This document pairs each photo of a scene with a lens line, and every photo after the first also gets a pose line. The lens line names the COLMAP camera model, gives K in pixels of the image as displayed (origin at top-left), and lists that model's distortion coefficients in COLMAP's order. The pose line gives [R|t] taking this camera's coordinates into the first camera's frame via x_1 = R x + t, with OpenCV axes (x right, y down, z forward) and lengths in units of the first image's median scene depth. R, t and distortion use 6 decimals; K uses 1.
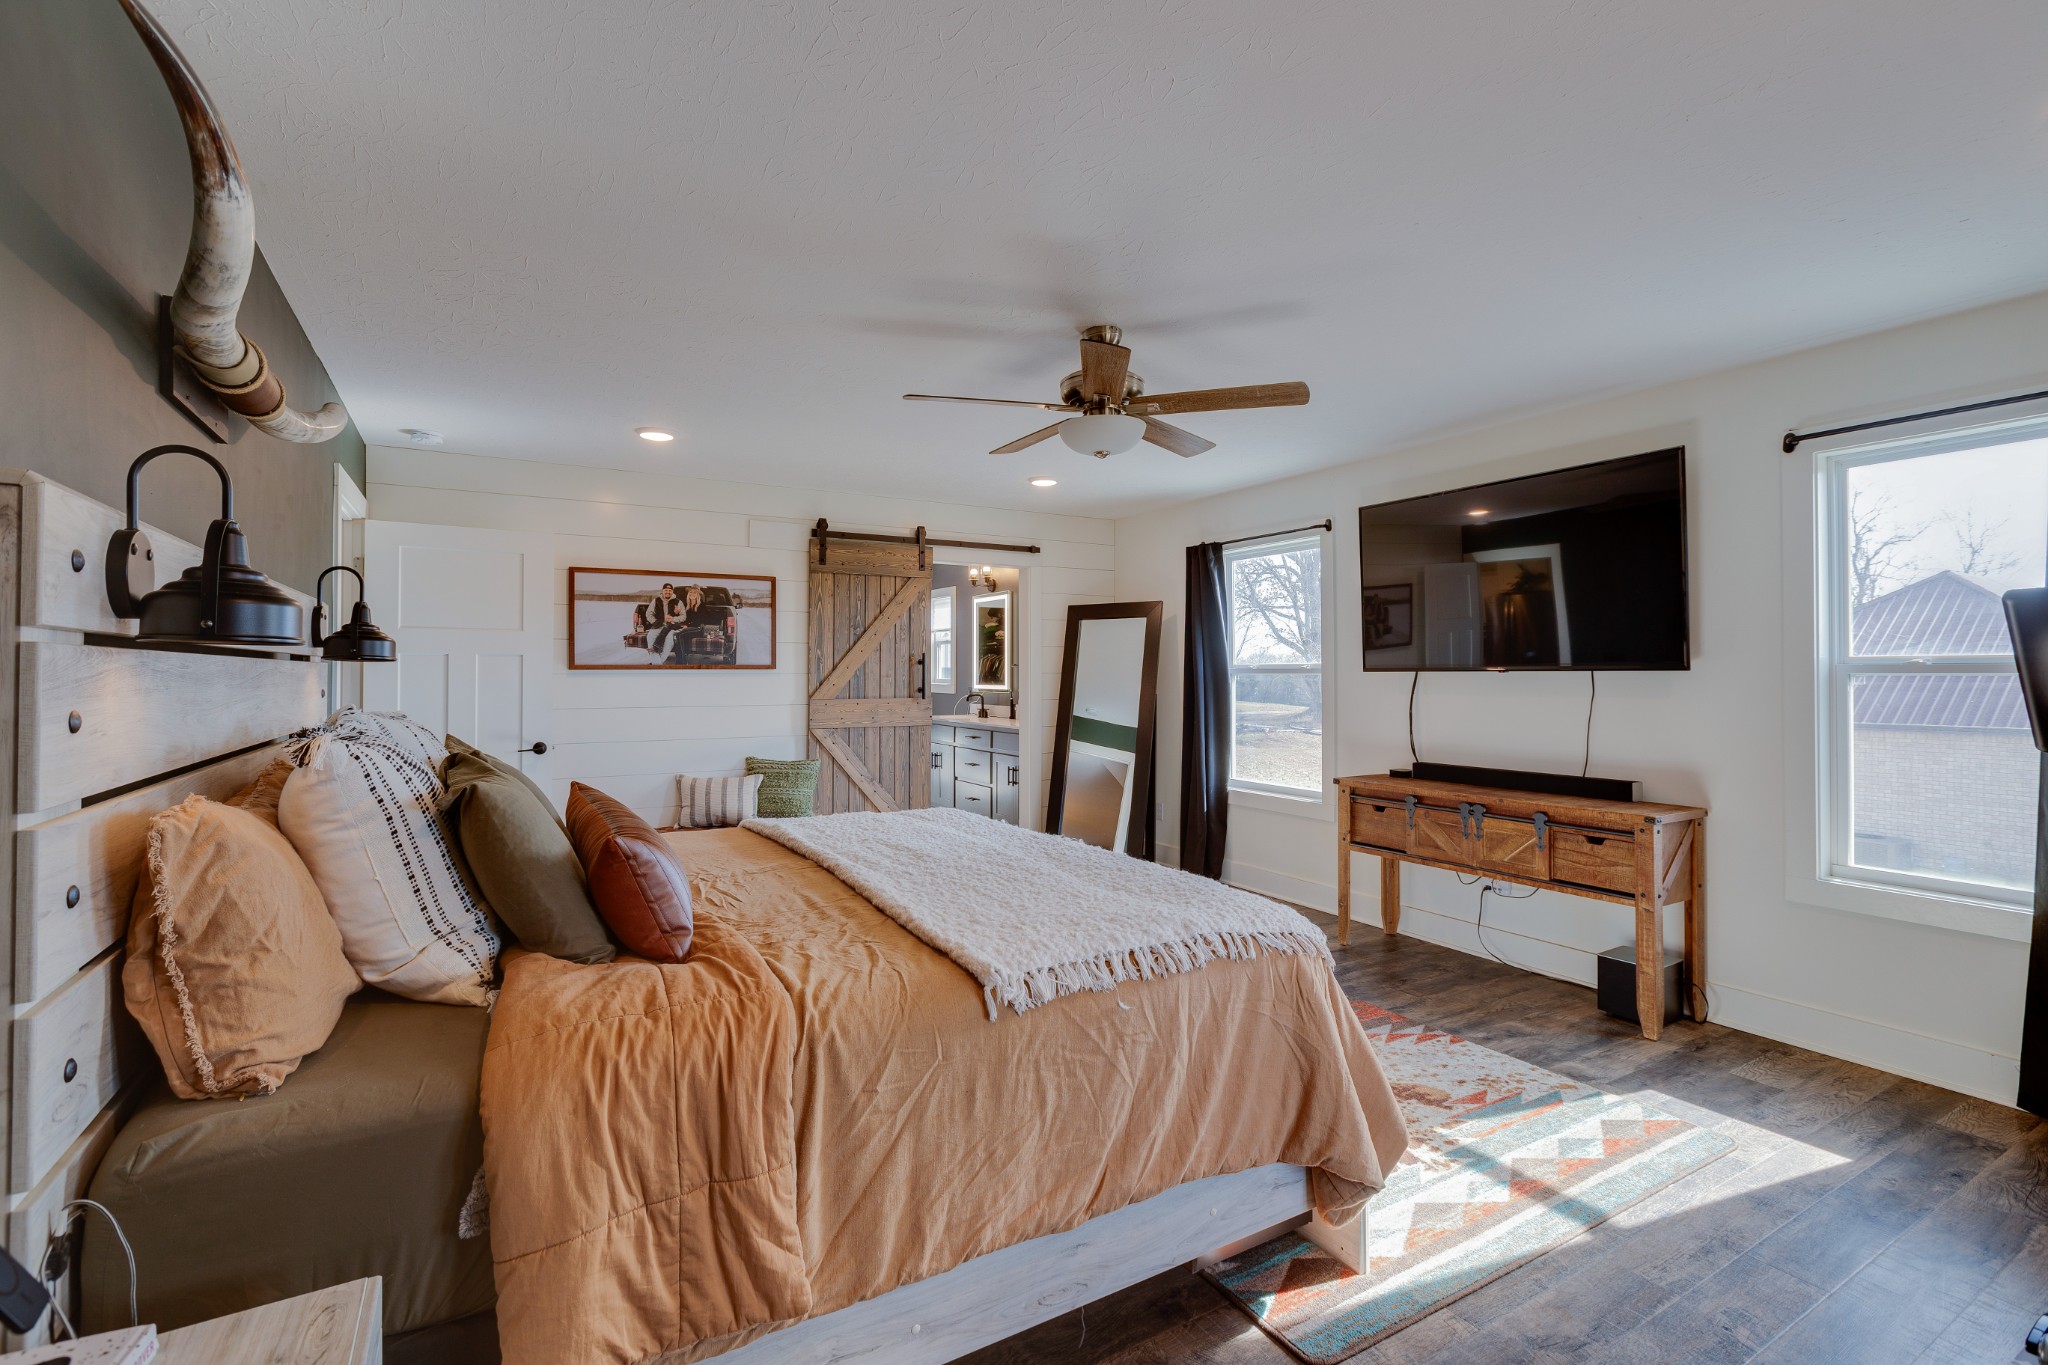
lens RADIAL K [[912.2, 0, 1013.2], [0, 912.2, 667.3], [0, 0, 1]] dist [-0.000271, 0.000098]
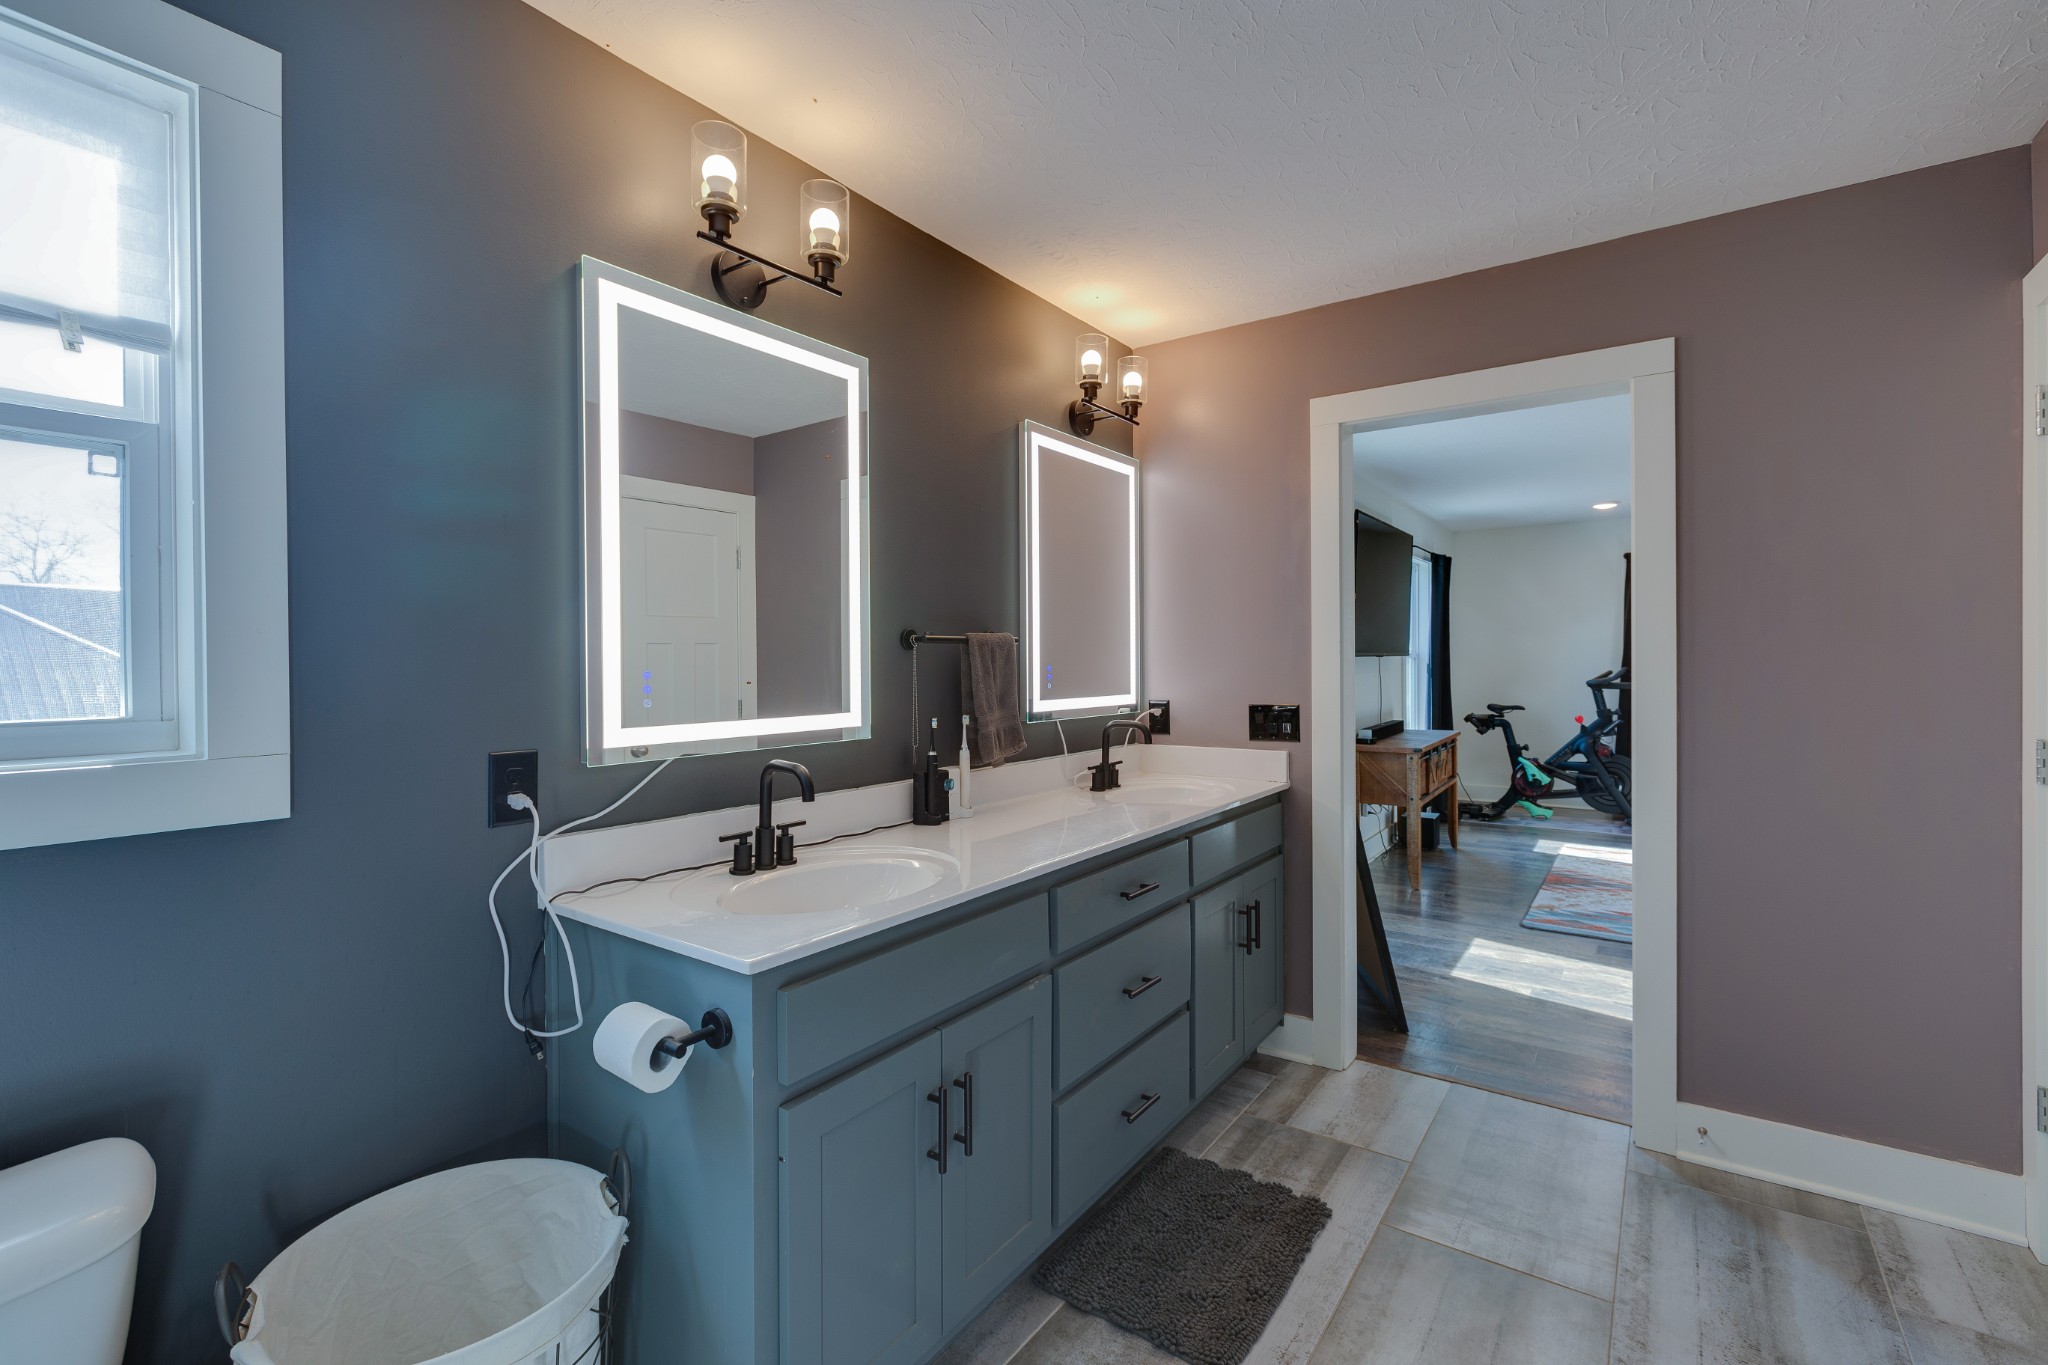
lens RADIAL K [[912.2, 0, 1013.2], [0, 912.2, 667.3], [0, 0, 1]] dist [-0.000271, 0.000098]
pose [[-0.411912, -0.005648, 0.911206, -0.629960], [0.000916, 0.999978, 0.006612, 0.013214], [-0.911223, 0.003558, -0.411898, 2.520499]]
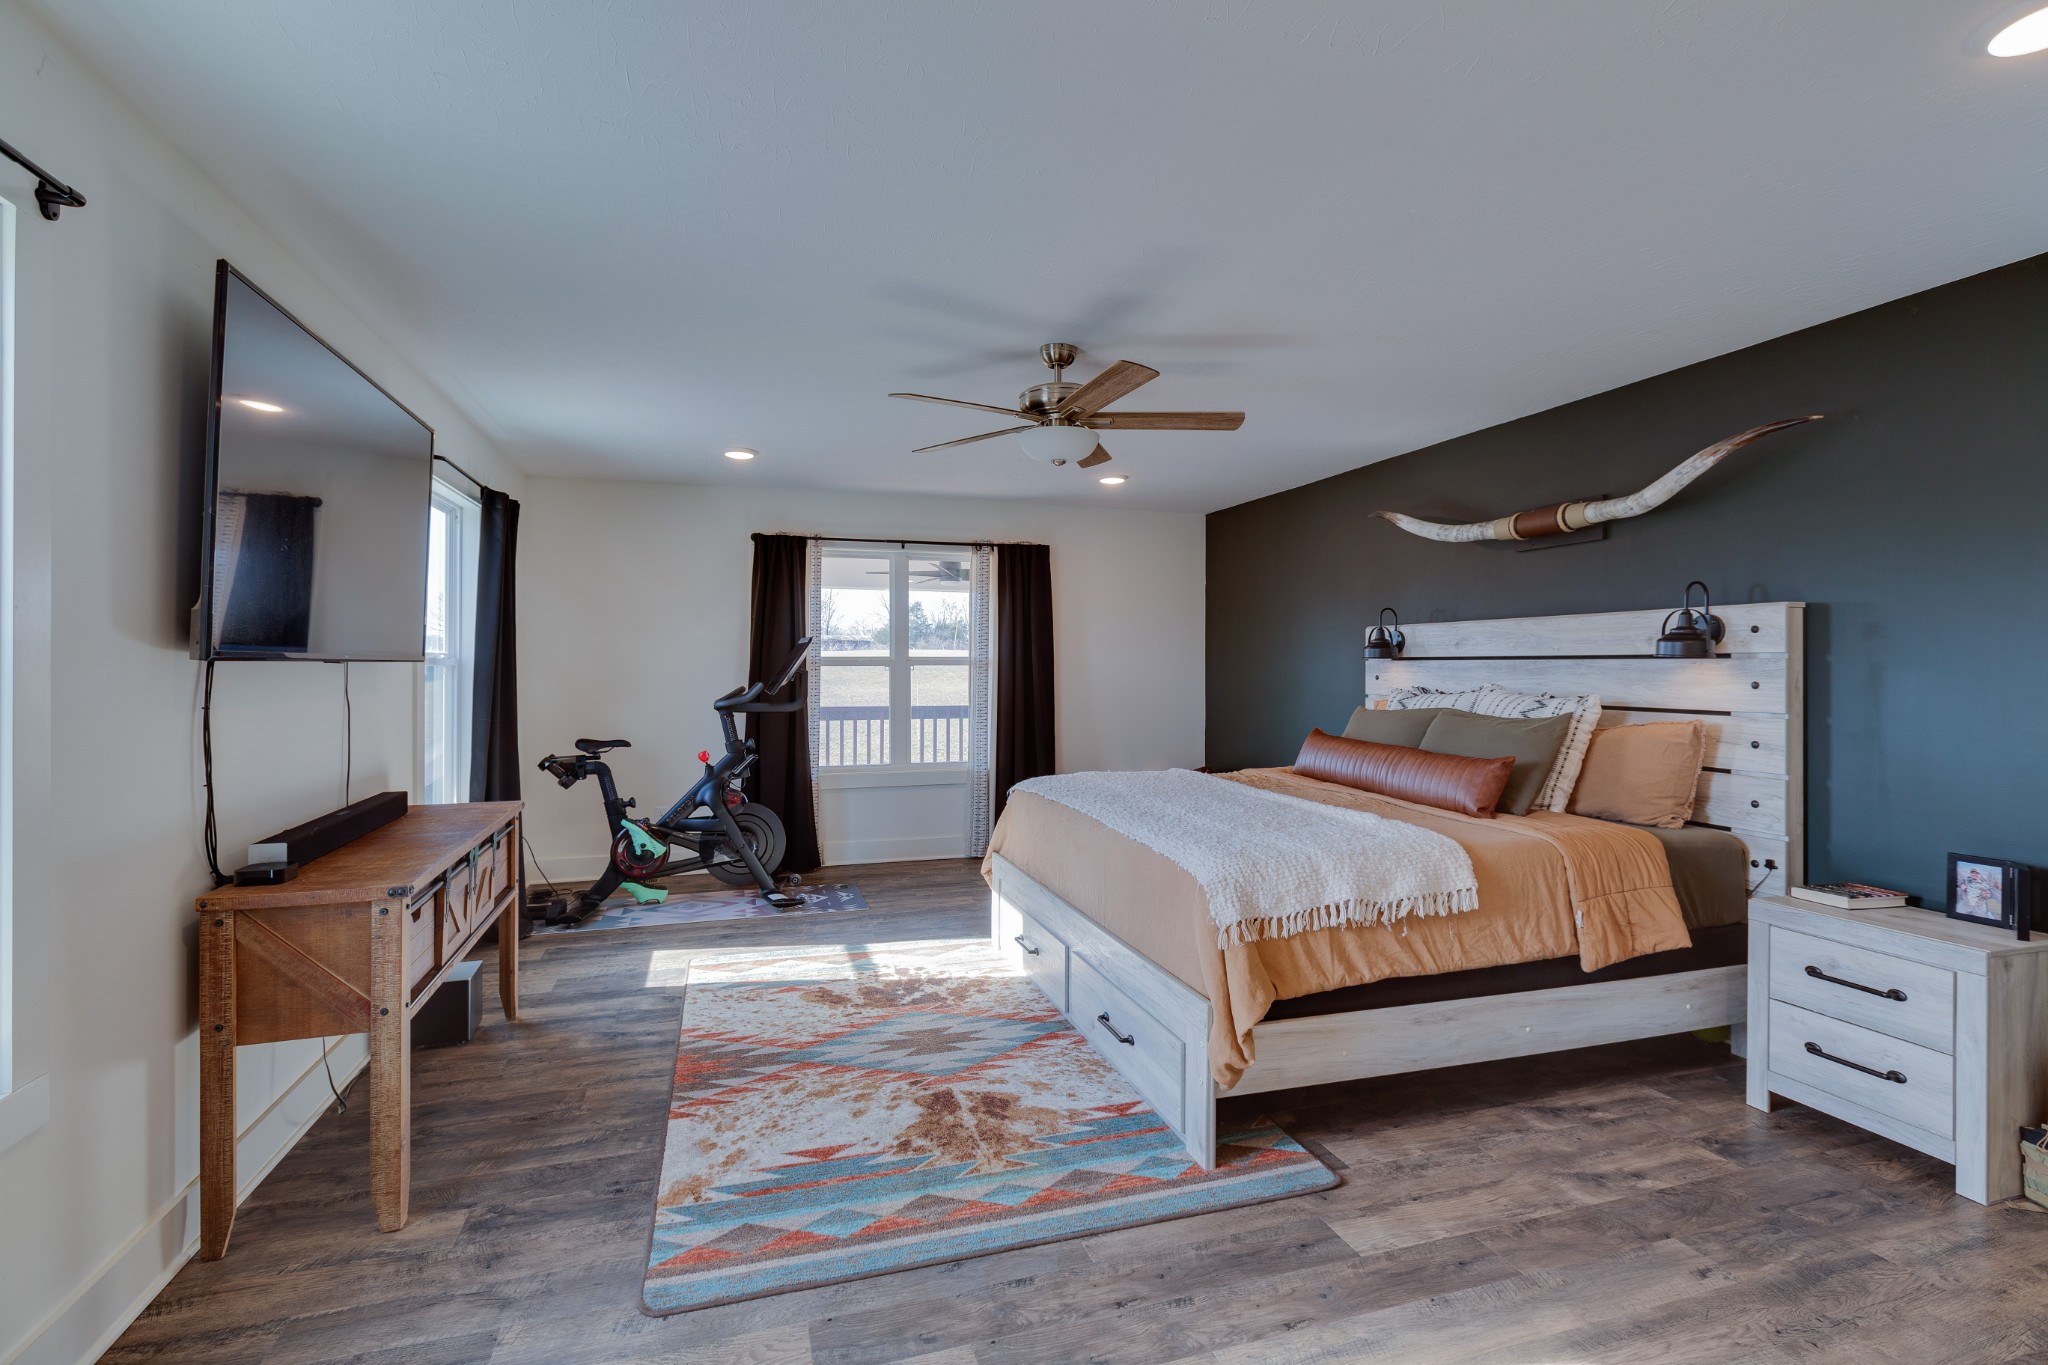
lens RADIAL K [[912.2, 0, 1013.2], [0, 912.2, 667.3], [0, 0, 1]] dist [-0.000271, 0.000098]
pose [[-0.975307, -0.003588, 0.220826, -0.080046], [-0.005659, 0.999946, -0.008743, 0.013747], [-0.220782, -0.009777, -0.975274, 1.814465]]
